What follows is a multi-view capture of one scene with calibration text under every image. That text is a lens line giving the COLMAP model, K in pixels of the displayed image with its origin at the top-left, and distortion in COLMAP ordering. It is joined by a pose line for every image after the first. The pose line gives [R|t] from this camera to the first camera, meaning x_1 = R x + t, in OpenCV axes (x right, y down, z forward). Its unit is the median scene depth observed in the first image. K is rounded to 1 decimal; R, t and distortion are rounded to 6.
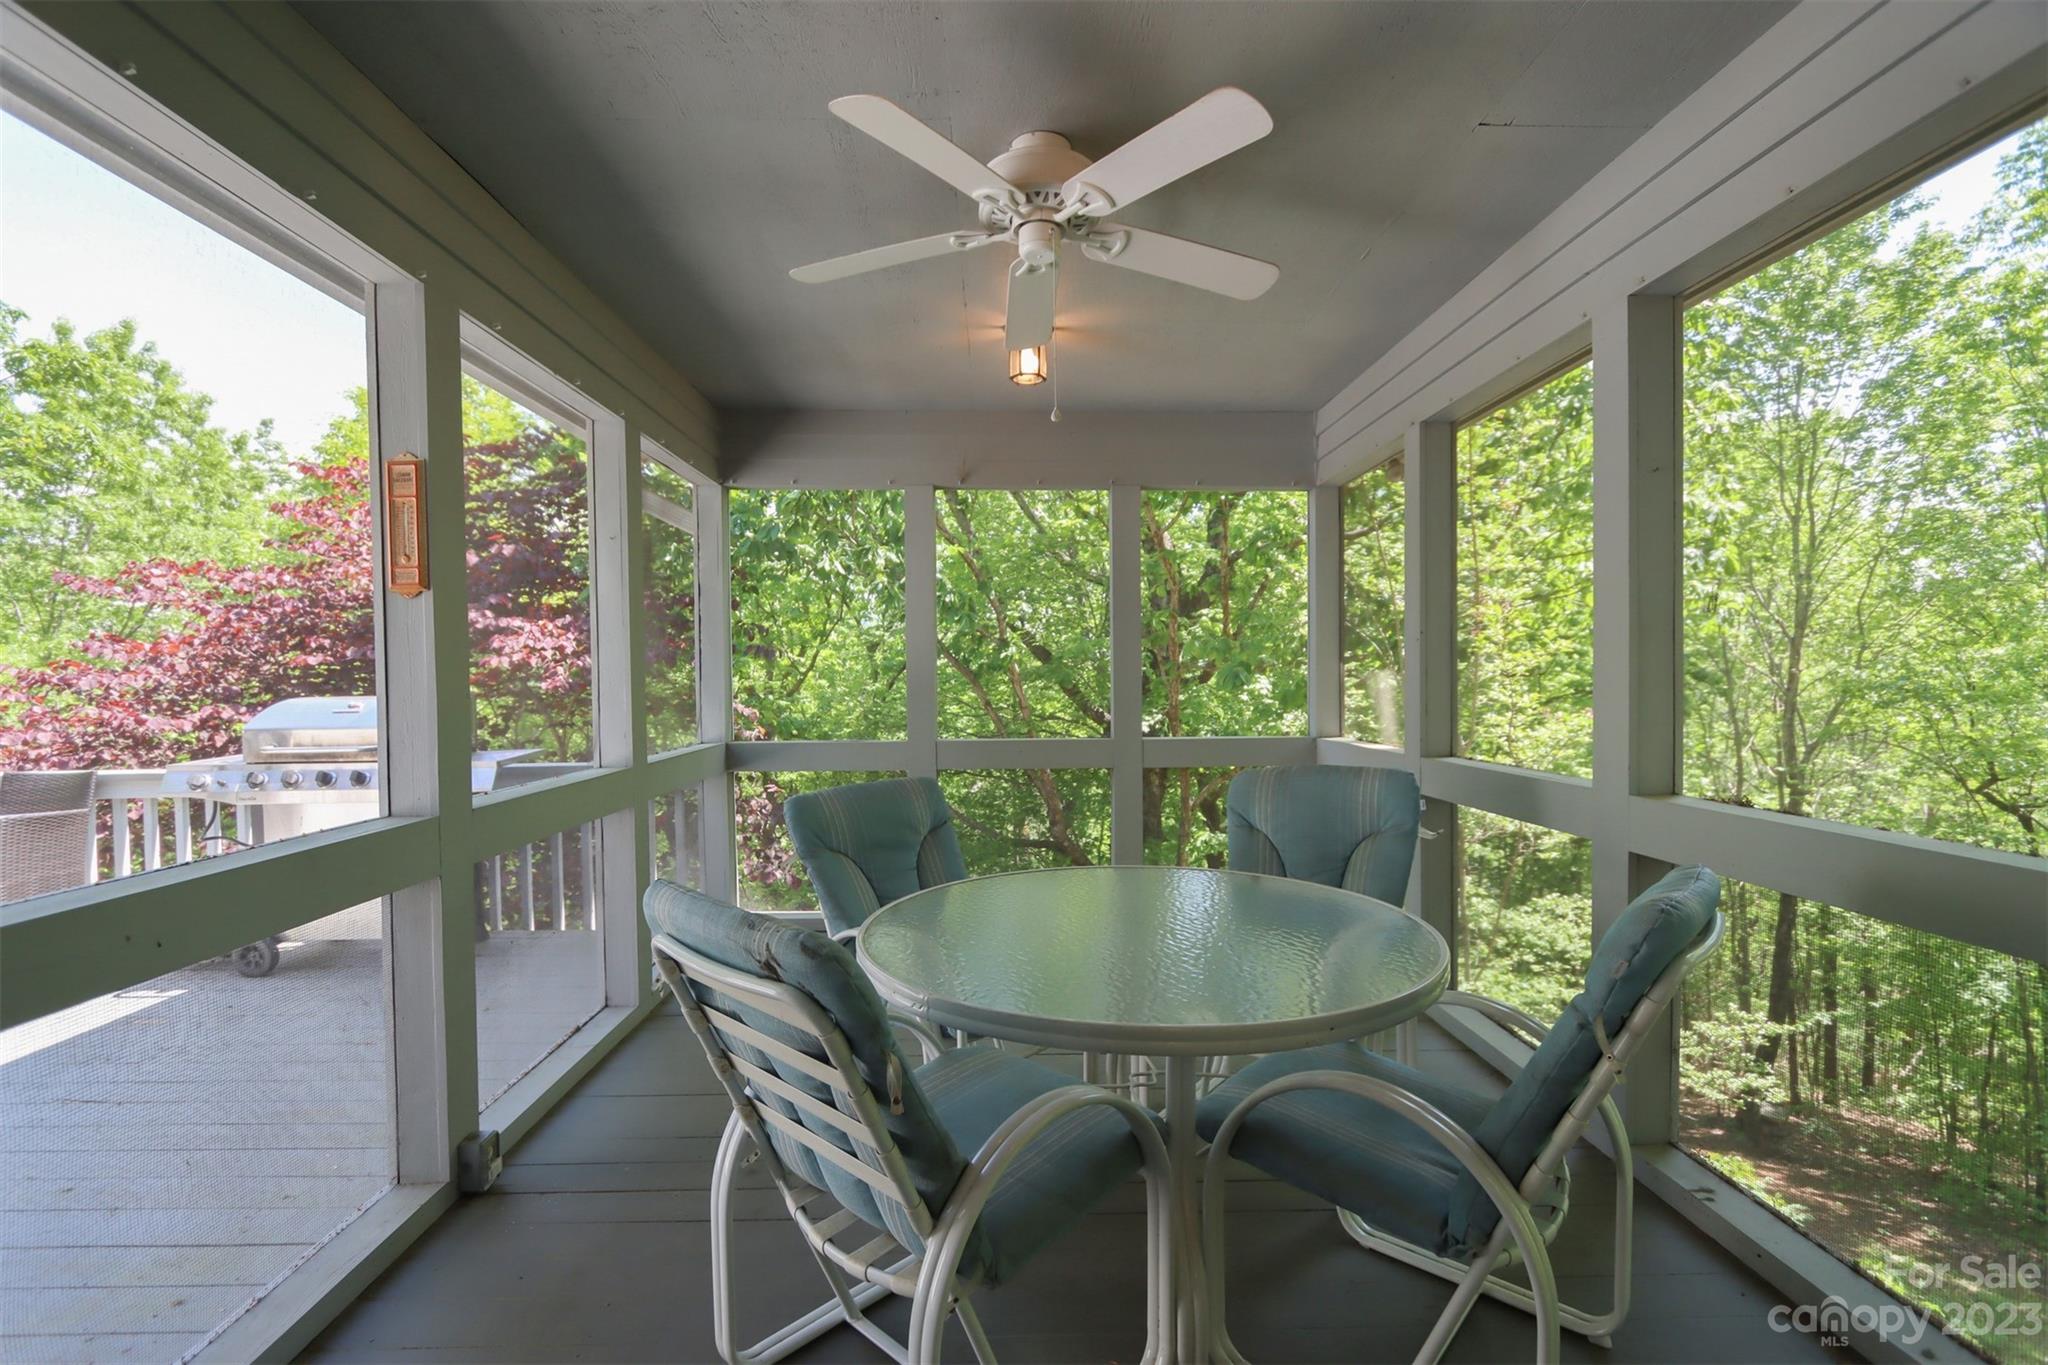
lens RADIAL K [[937.8, 0, 1024.2], [0, 937.8, 688.3], [0, 0, 1]] dist [-0.001507, 0.000092]
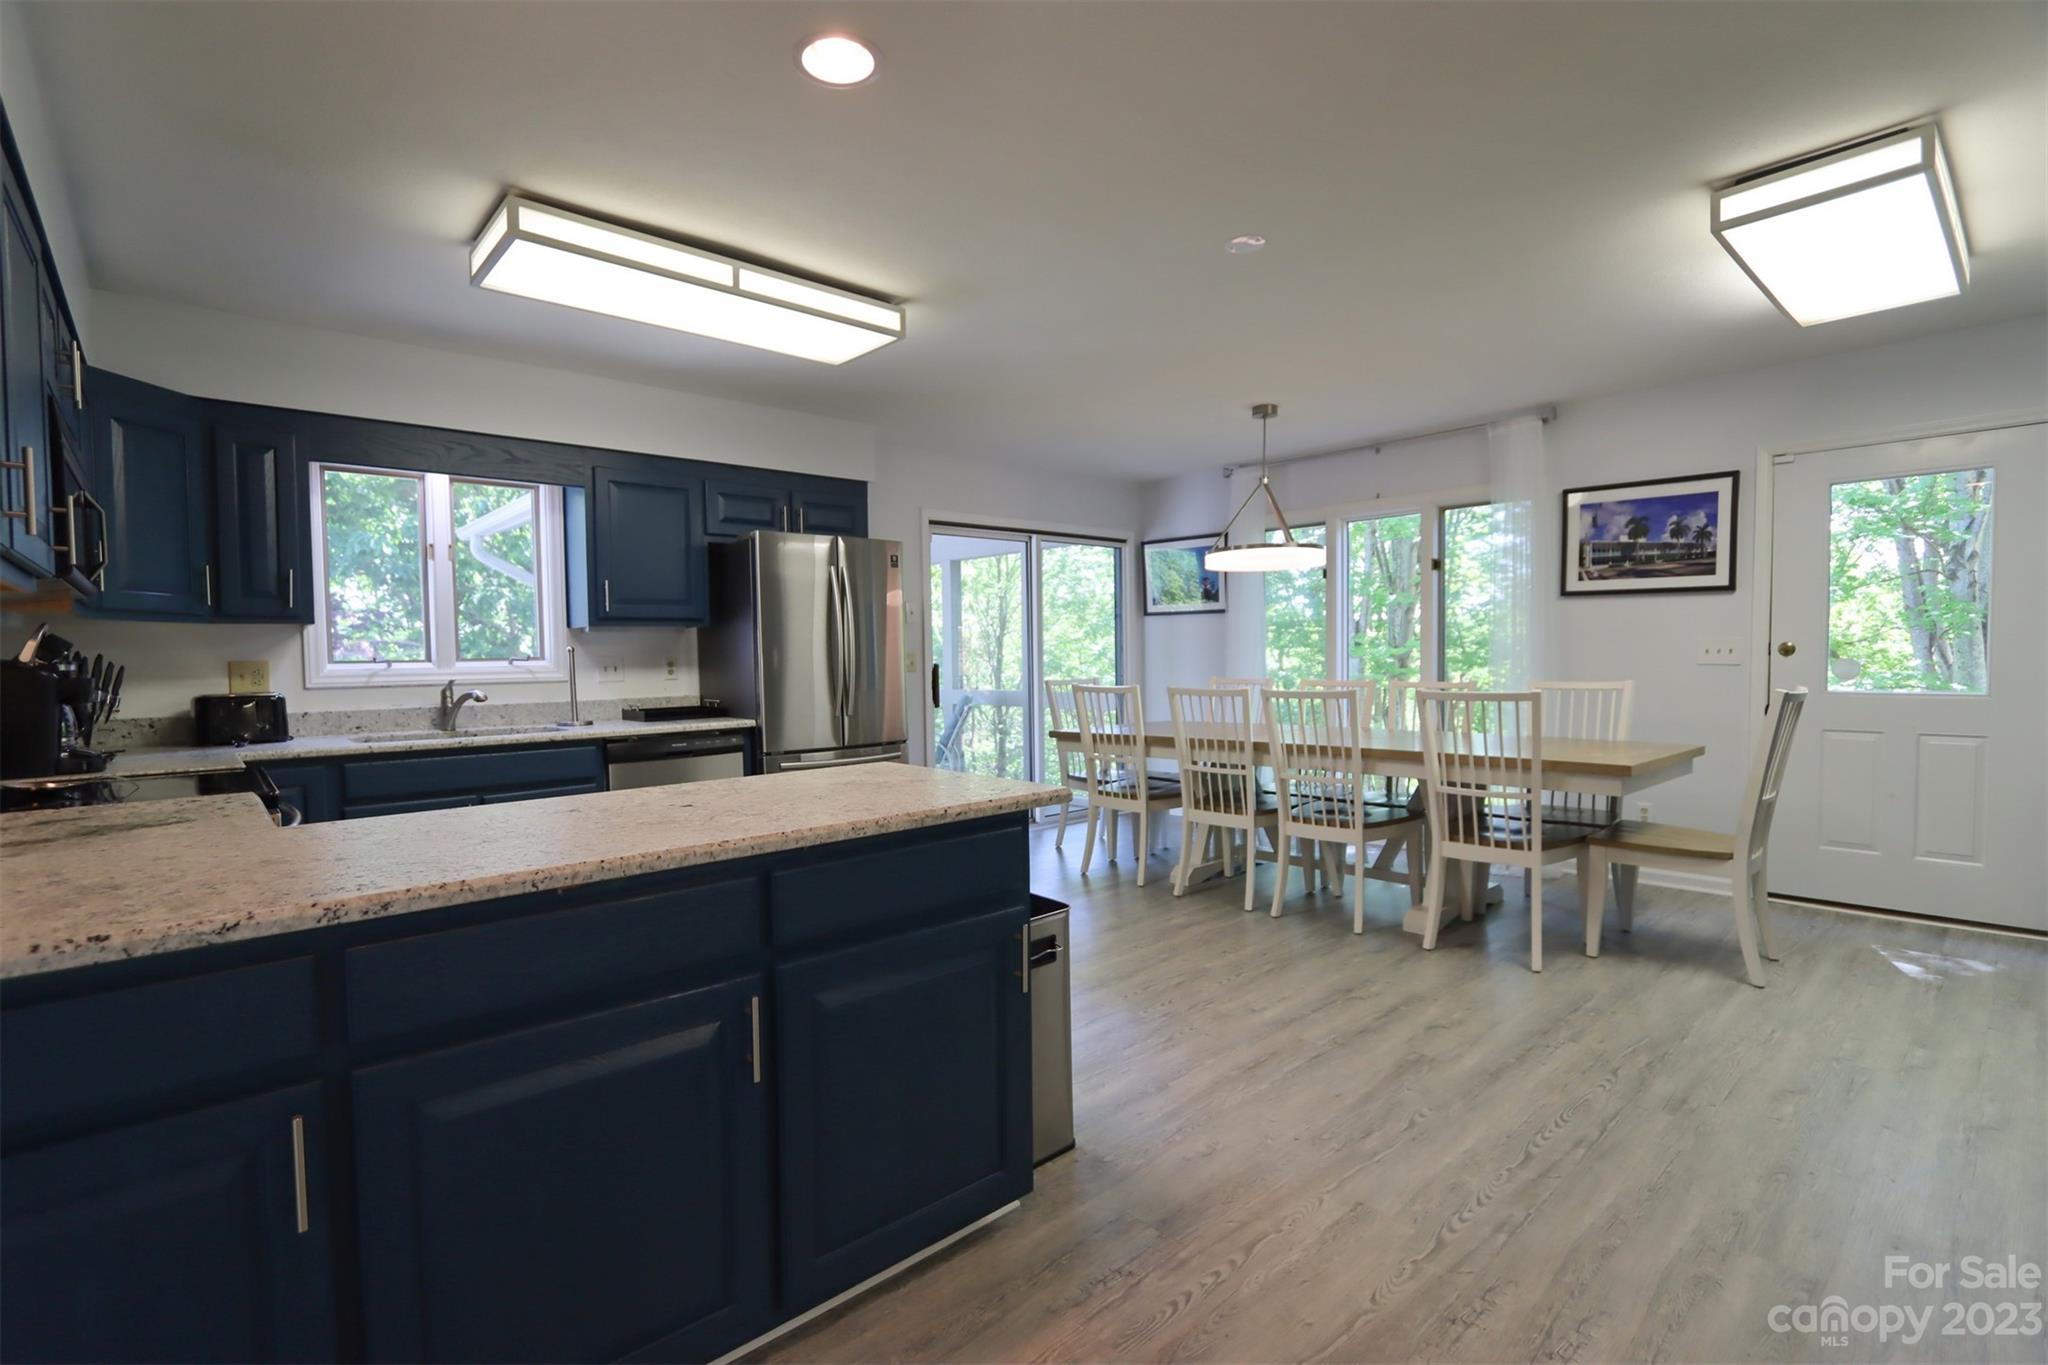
lens RADIAL K [[937.8, 0, 1024.2], [0, 937.8, 688.3], [0, 0, 1]] dist [-0.001507, 0.000092]
pose [[0.760802, -0.020926, 0.648647, -0.729940], [0.008326, 0.999712, 0.022486, 0.009597], [-0.648931, -0.011706, 0.760757, -0.953303]]
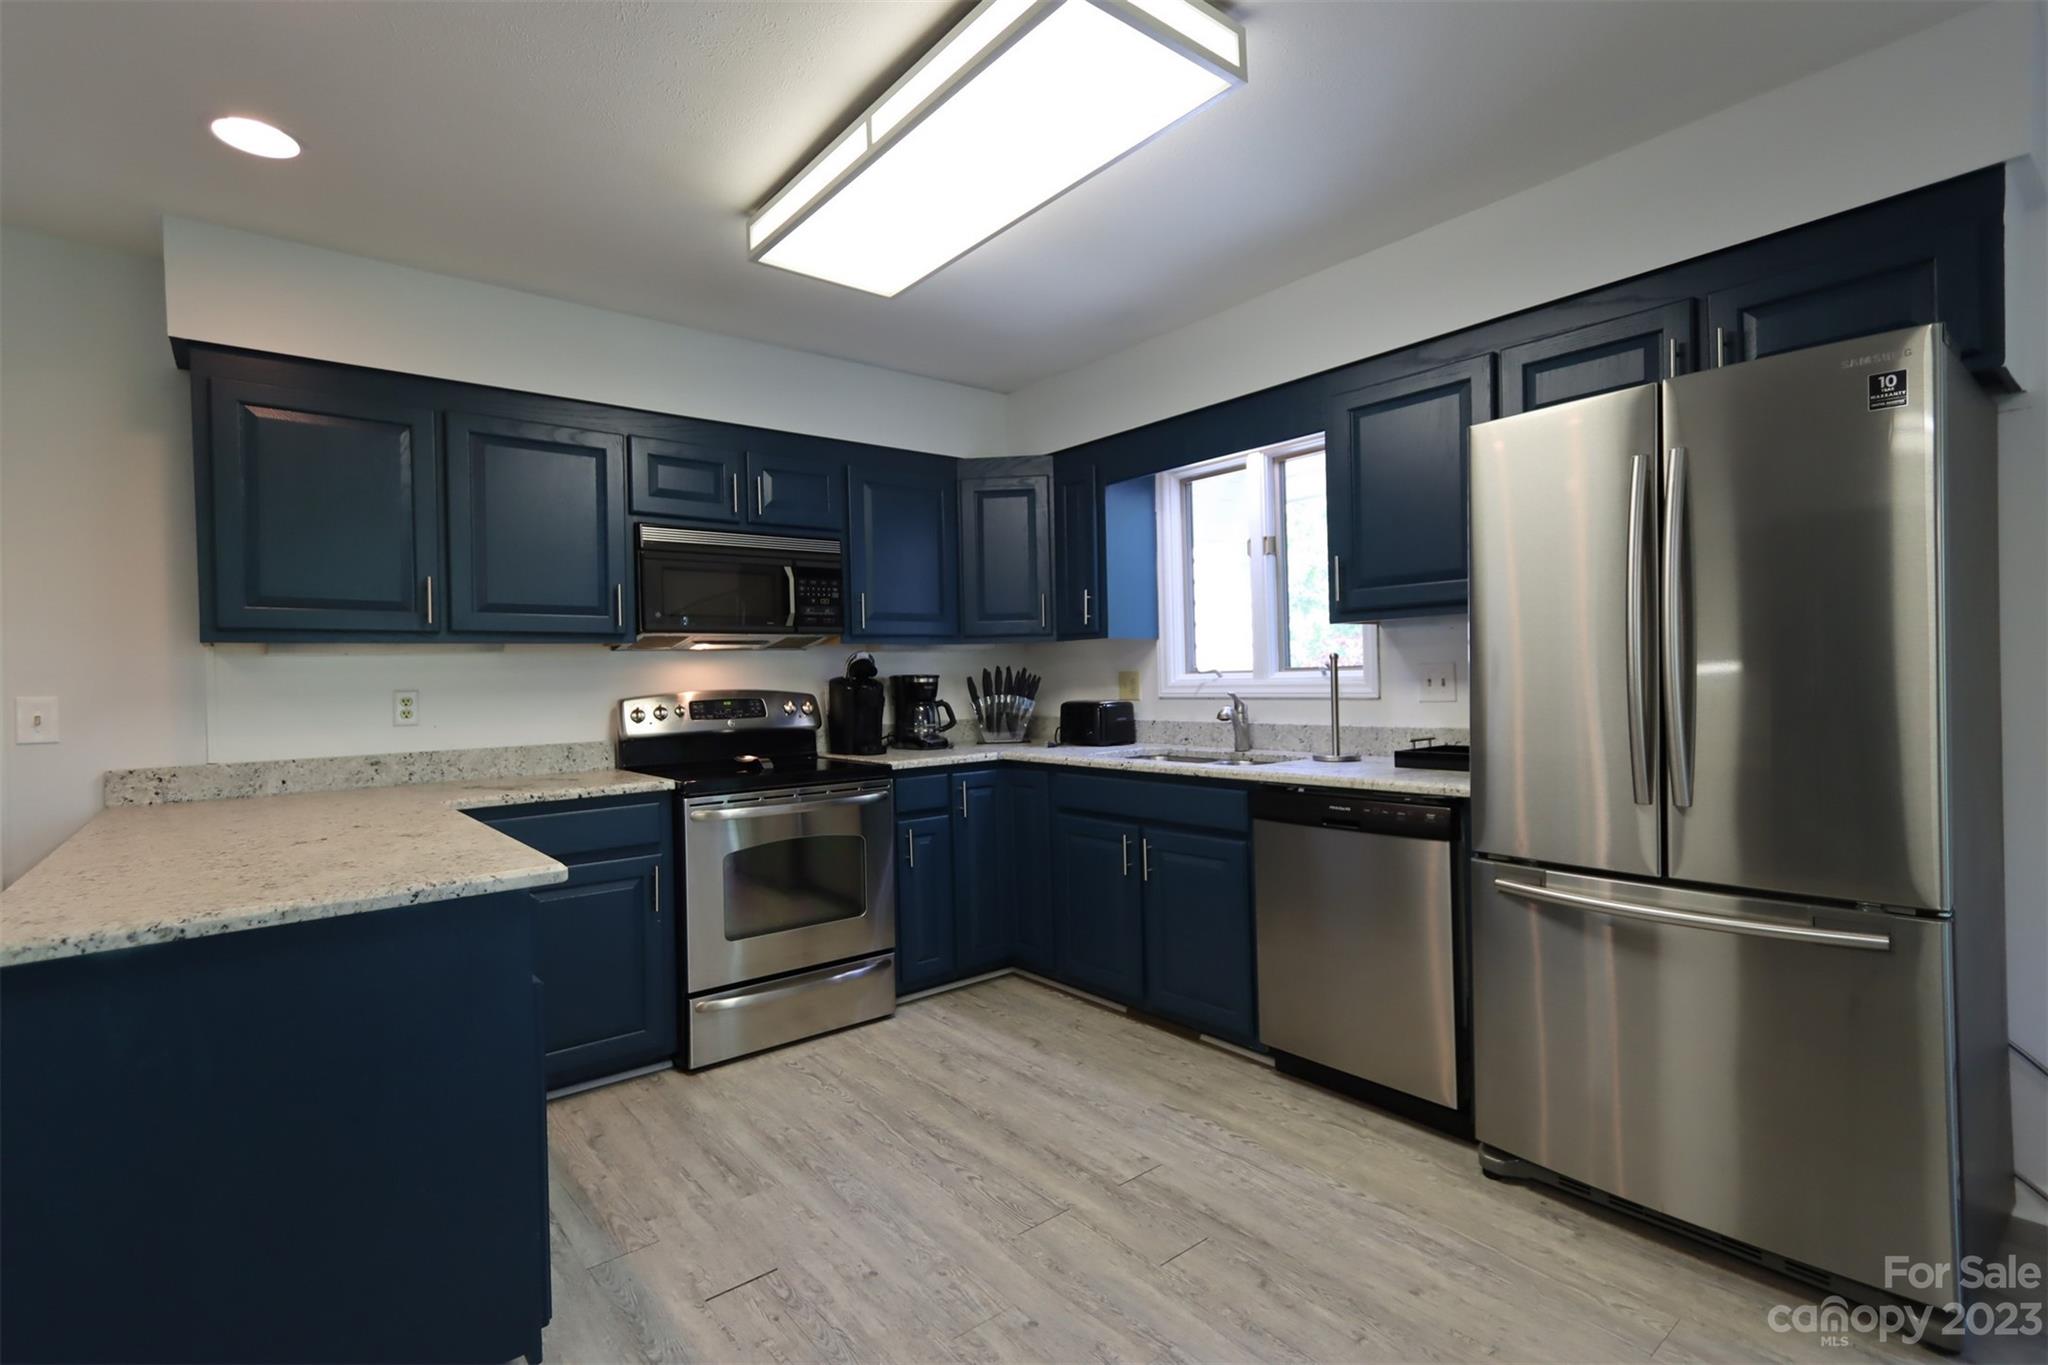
lens RADIAL K [[949.5, 0, 1018.6], [0, 949.5, 688.8], [0, 0, 1]] dist [-0.002115, -0.001707]
pose [[0.604115, 0.008006, -0.796857, -0.131954], [-0.000373, 0.999952, 0.009764, 0.006824], [0.796897, -0.005601, 0.604089, -0.581669]]
